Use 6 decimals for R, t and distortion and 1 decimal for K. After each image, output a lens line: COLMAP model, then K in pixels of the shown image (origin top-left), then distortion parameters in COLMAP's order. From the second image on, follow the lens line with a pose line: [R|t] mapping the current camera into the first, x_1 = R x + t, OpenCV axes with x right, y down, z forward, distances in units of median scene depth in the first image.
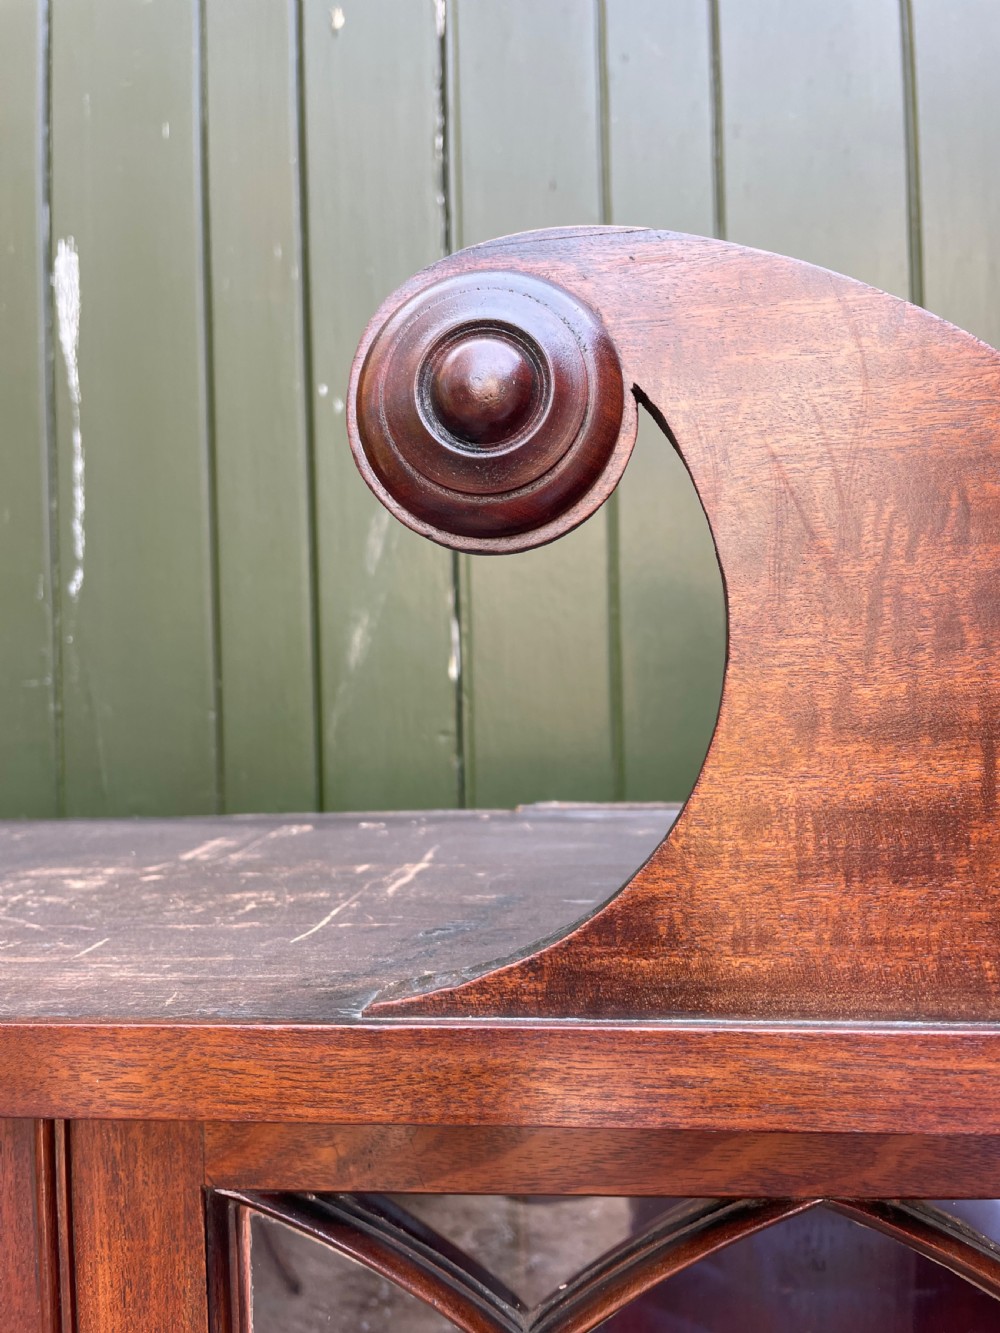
lens RADIAL K [[1007.4, 0, 499.4], [0, 1007.4, 659.8], [0, 0, 1]] dist [0.088745, -0.115585]
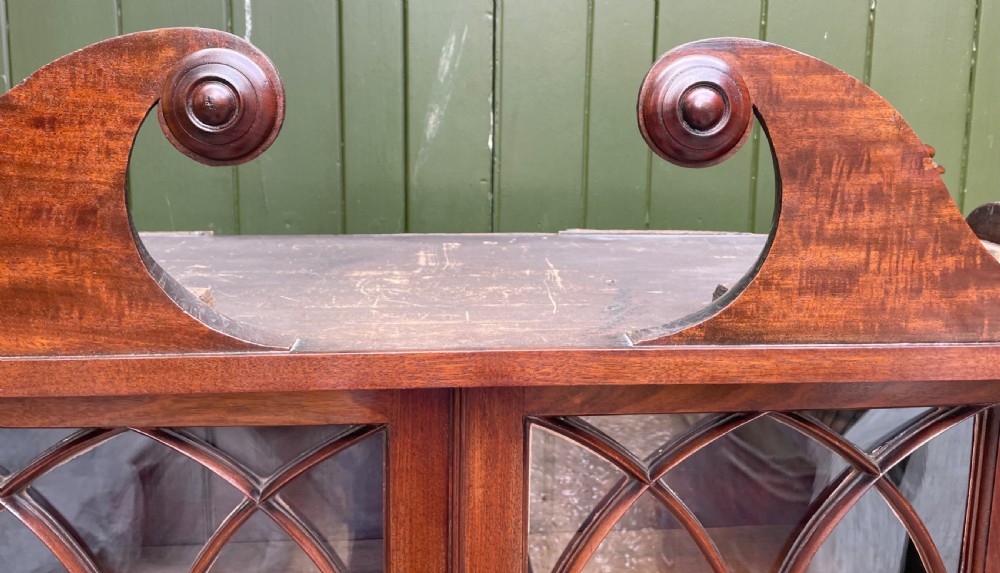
lens RADIAL K [[762.1, 0, 501.2], [0, 762.1, 176.7], [0, 0, 1]] dist [0.071787, -0.002637]
pose [[0.981159, 0.019075, 0.192258, -0.853115], [-0.044740, 0.990498, 0.130049, -0.314516], [-0.187950, -0.136200, 0.972689, -0.776656]]
